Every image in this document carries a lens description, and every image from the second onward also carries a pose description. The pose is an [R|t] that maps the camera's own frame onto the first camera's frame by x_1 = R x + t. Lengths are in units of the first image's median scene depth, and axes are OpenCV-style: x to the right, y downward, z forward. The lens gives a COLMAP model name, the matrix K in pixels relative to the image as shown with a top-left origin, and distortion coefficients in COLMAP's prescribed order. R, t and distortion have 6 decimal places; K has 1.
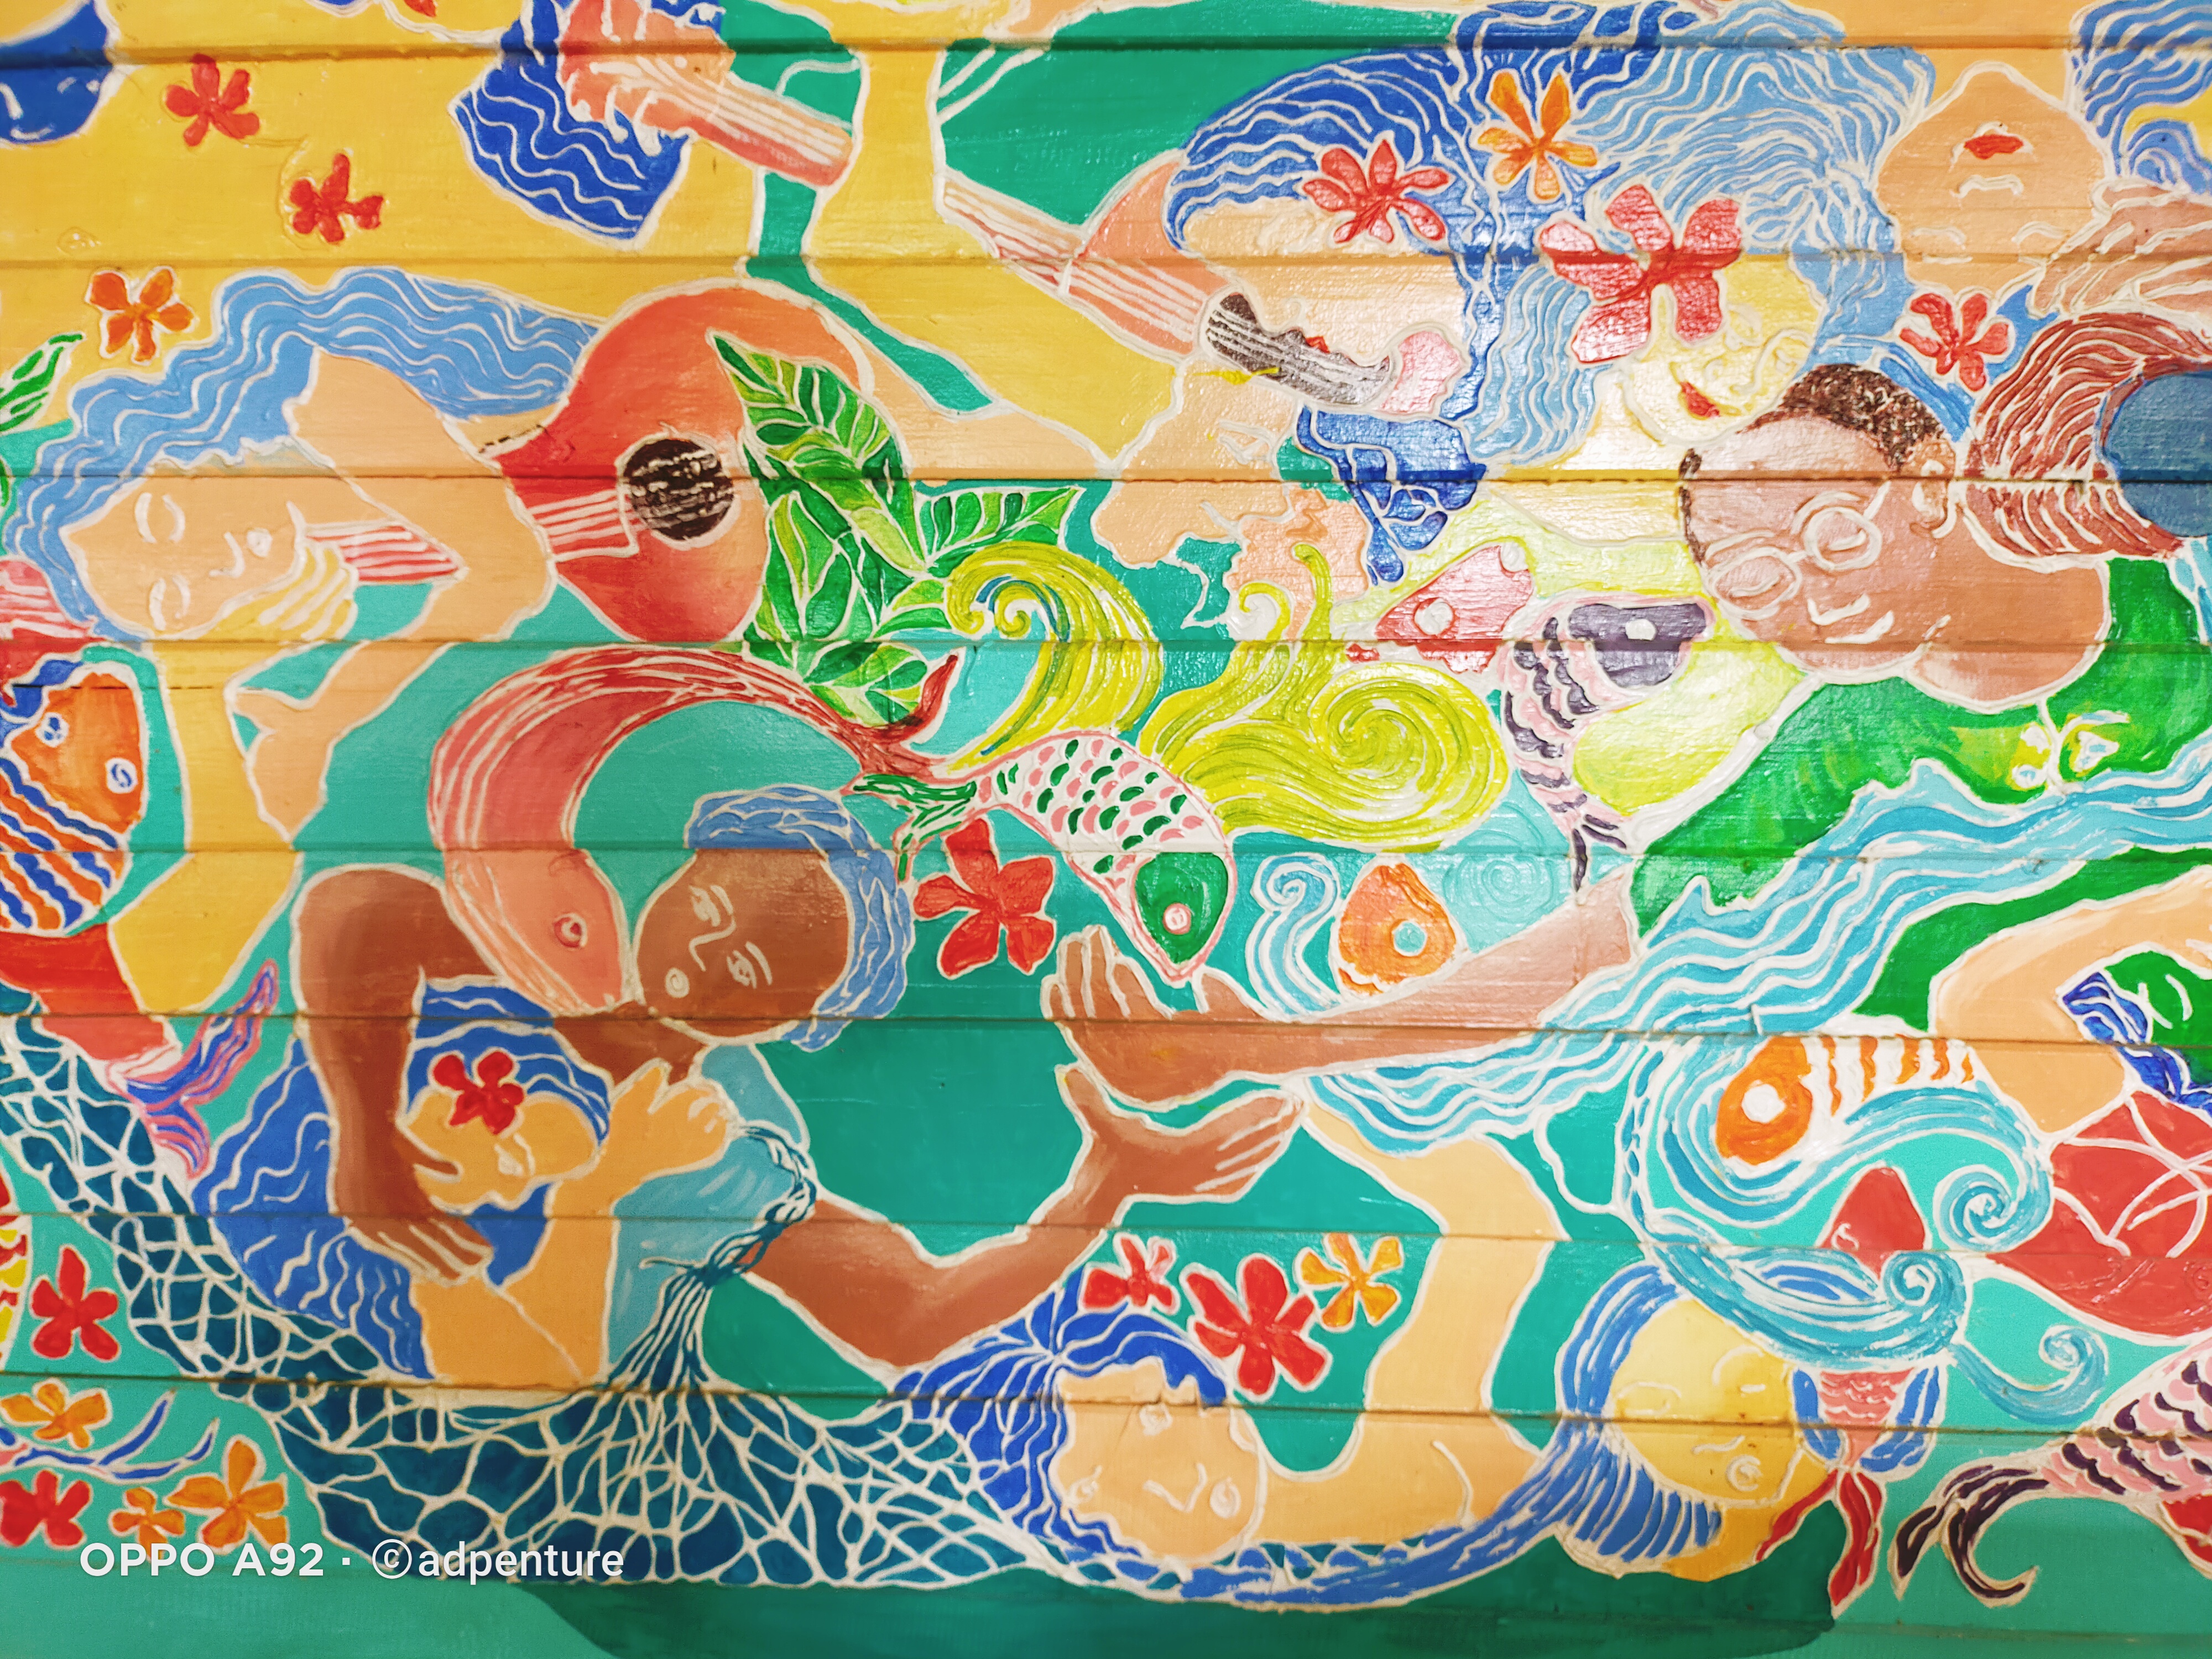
lens RADIAL K [[1637.1, 0, 1097.2], [0, 1637.1, 814.0], [0, 0, 1]] dist [0.051367, -0.061273]
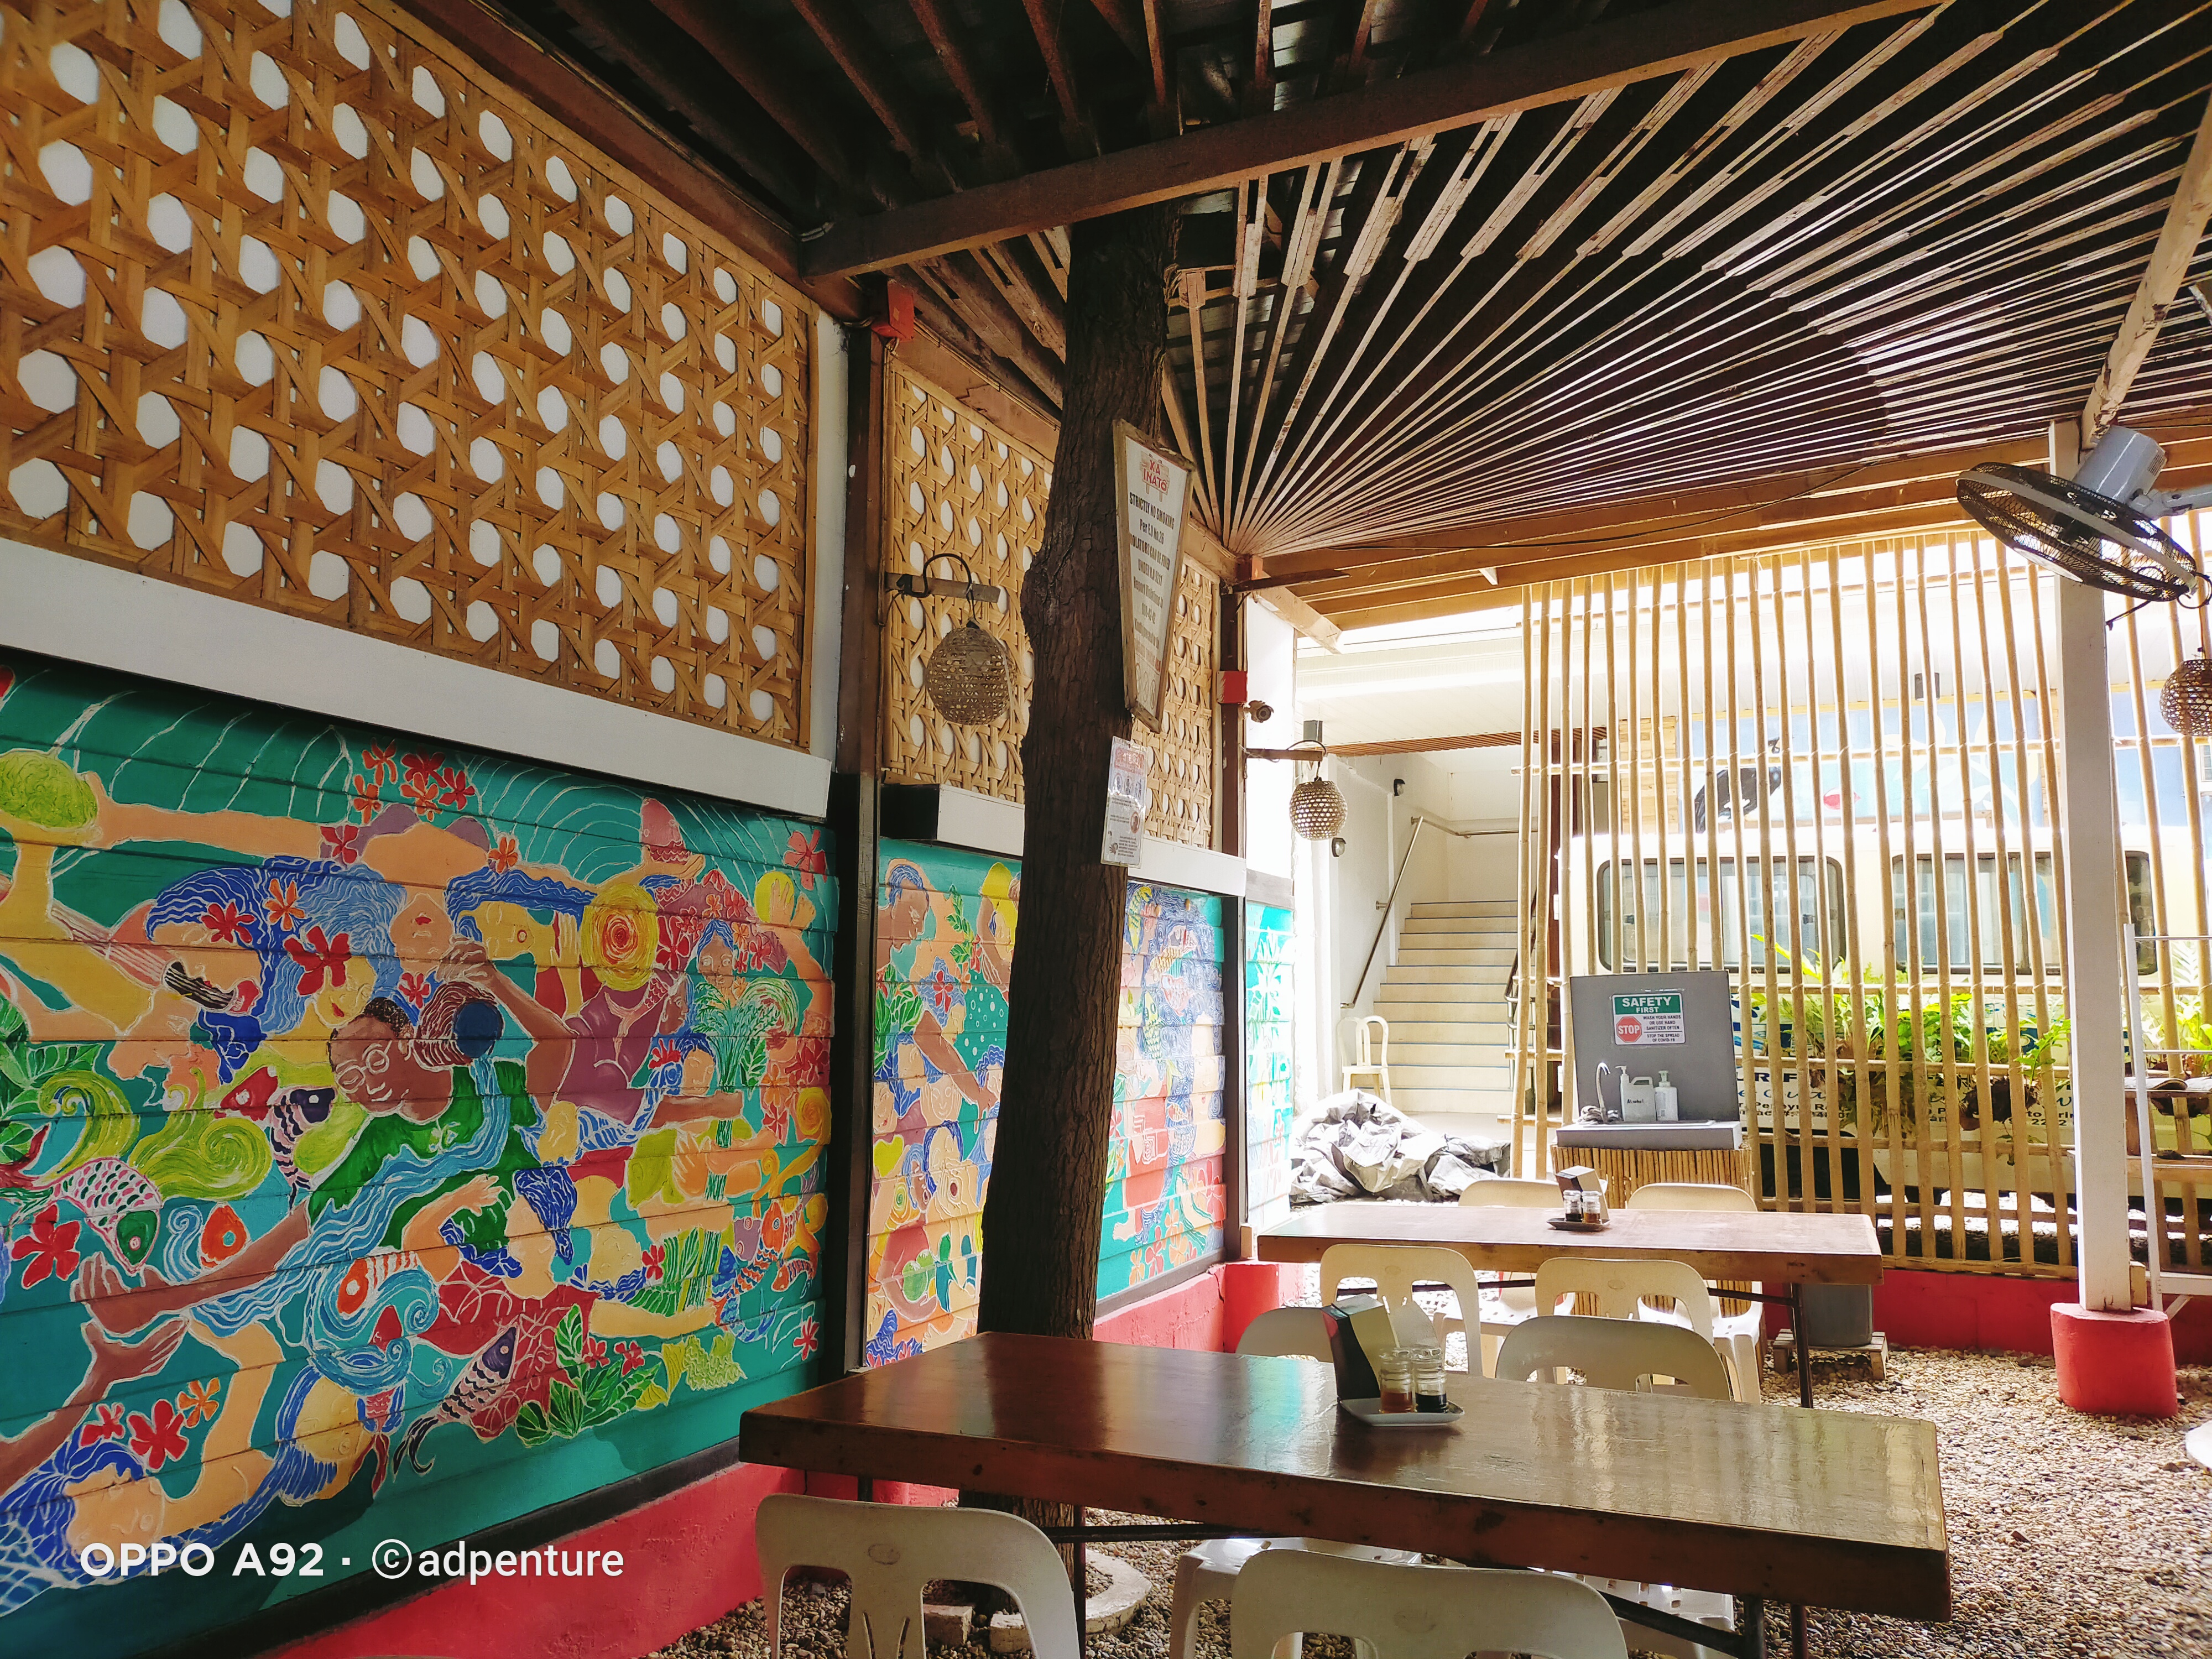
lens RADIAL K [[1637.1, 0, 1111.6], [0, 1637.1, 832.1], [0, 0, 1]] dist [0.051367, -0.061273]
pose [[0.356823, 0.105808, 0.928161, -1.584064], [0.086996, 0.985484, -0.145787, -0.040212], [-0.930112, 0.132766, 0.342438, -1.020615]]
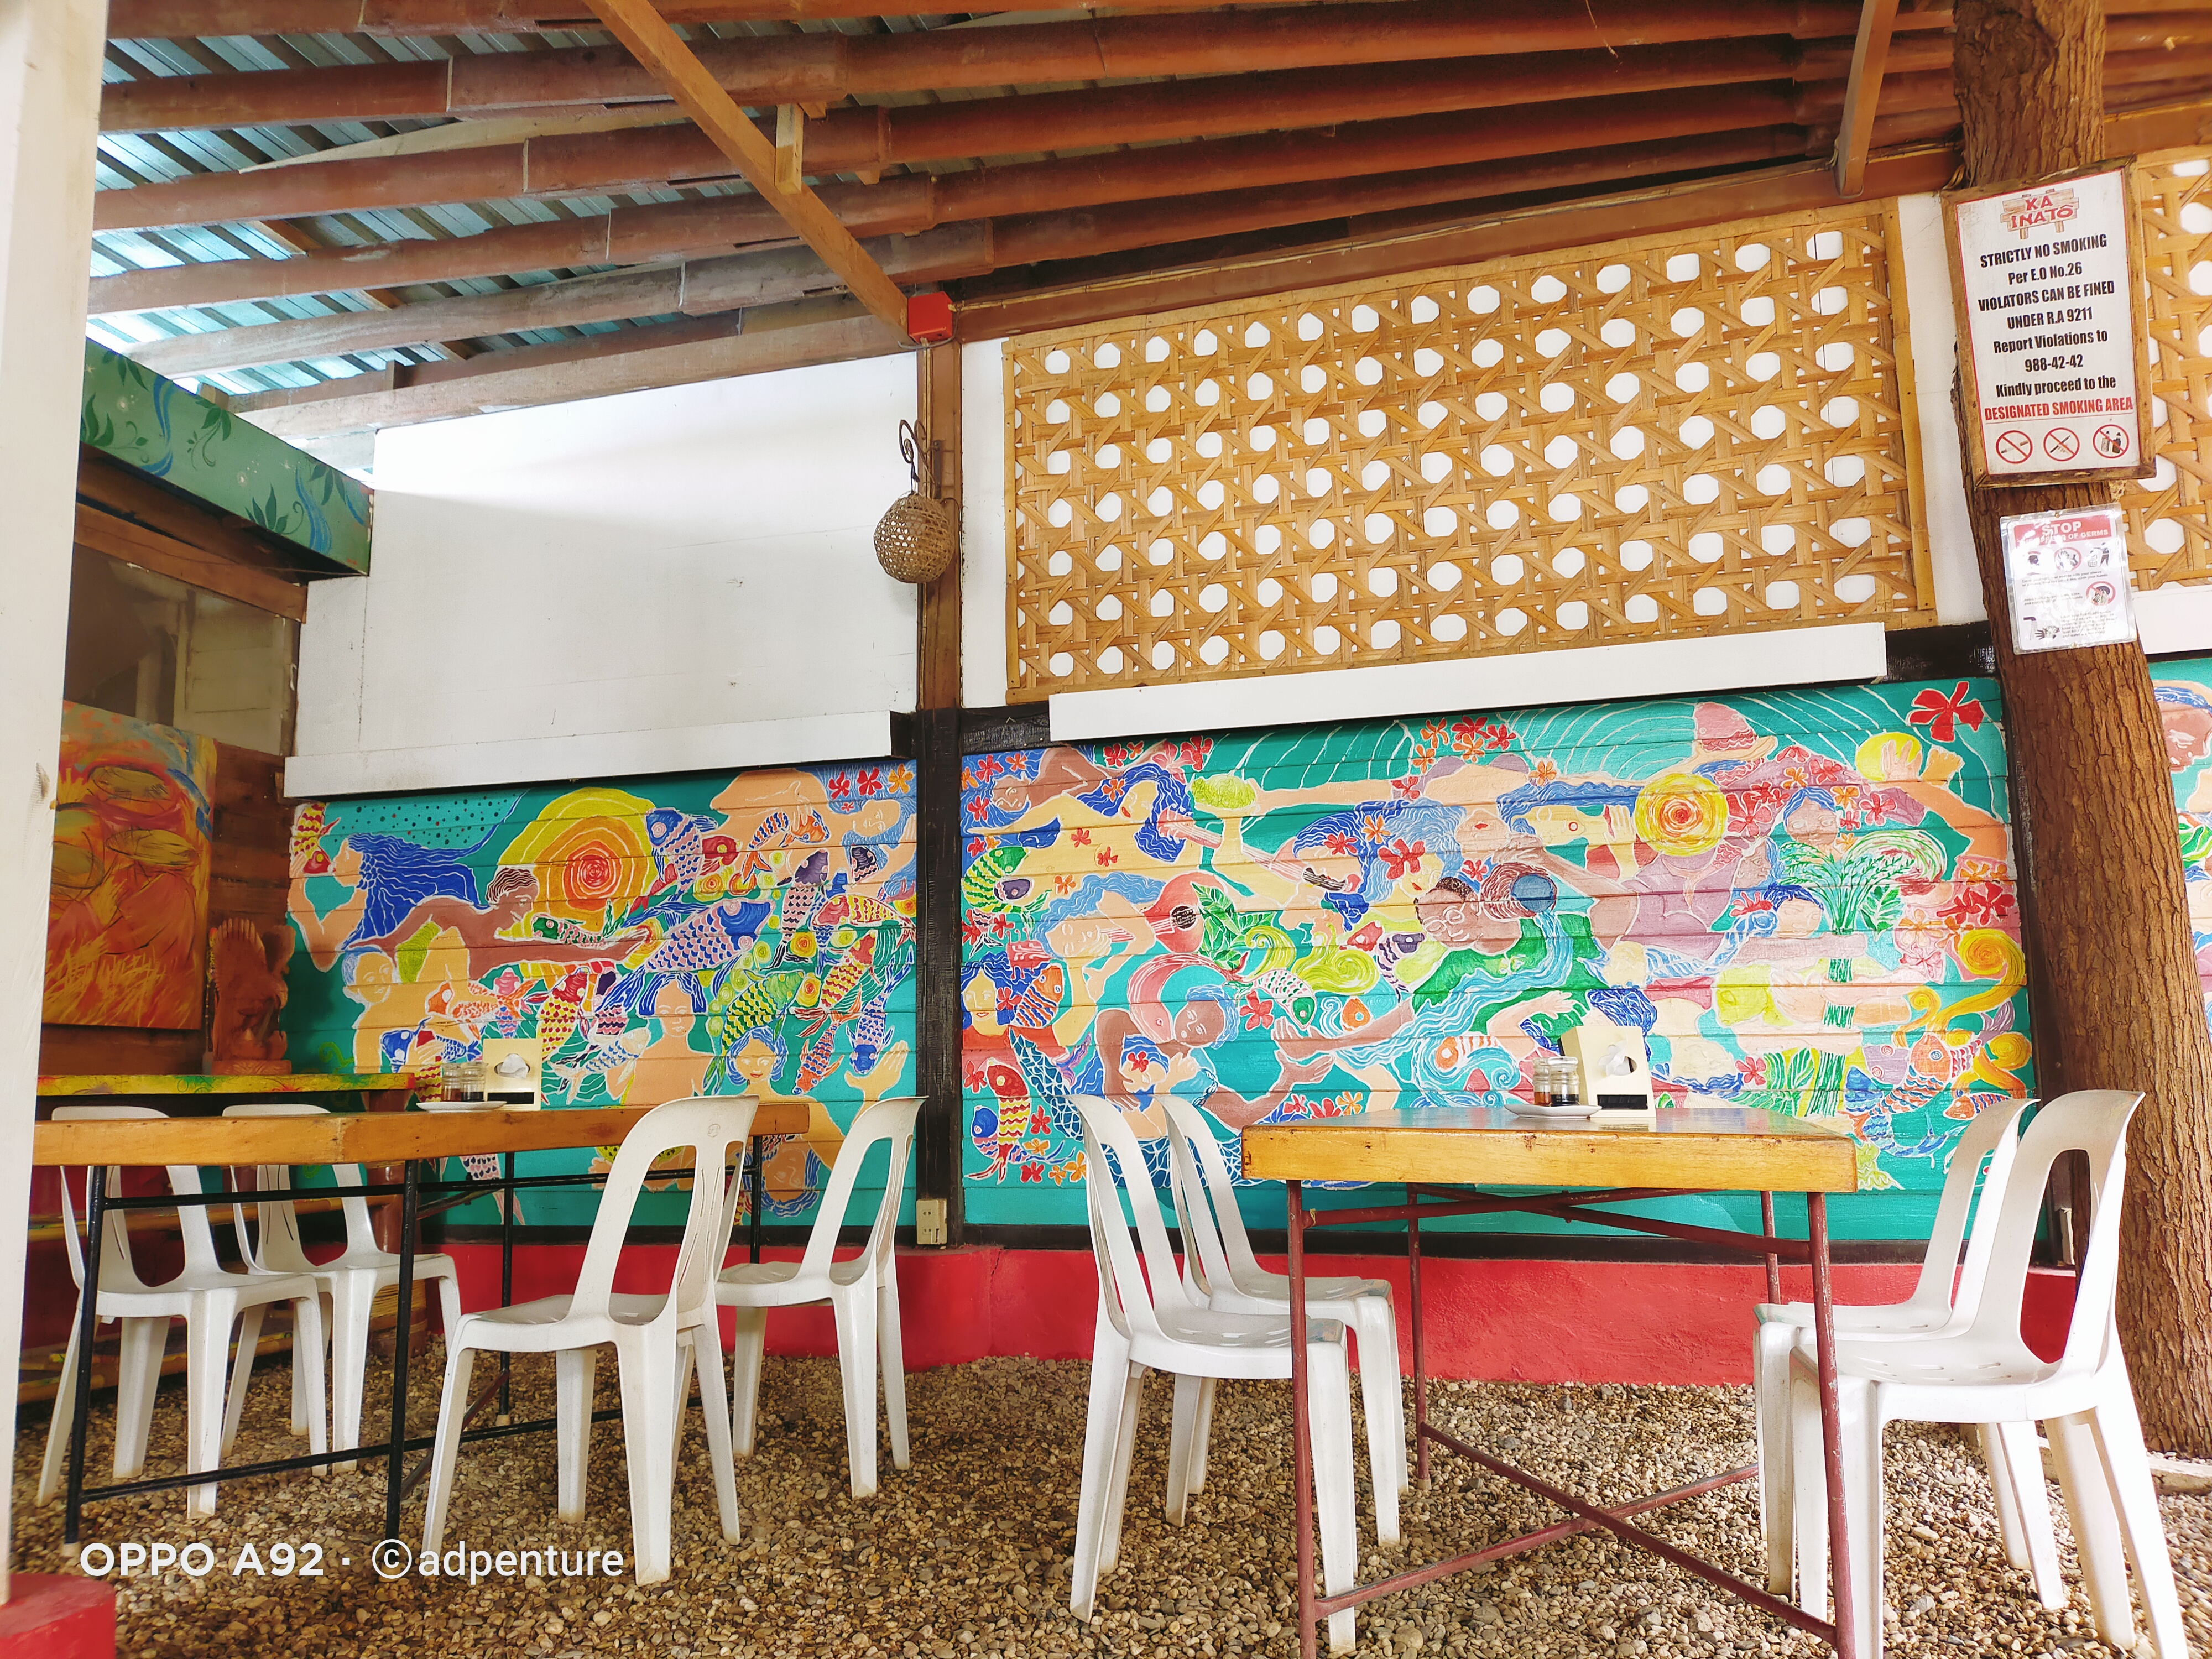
lens RADIAL K [[1637.1, 0, 1102.9], [0, 1637.1, 825.5], [0, 0, 1]] dist [0.051367, -0.061273]
pose [[0.969791, -0.058794, -0.236748, 0.572441], [0.000313, 0.970819, -0.239811, 0.600364], [0.243939, 0.232493, 0.941510, -3.158623]]
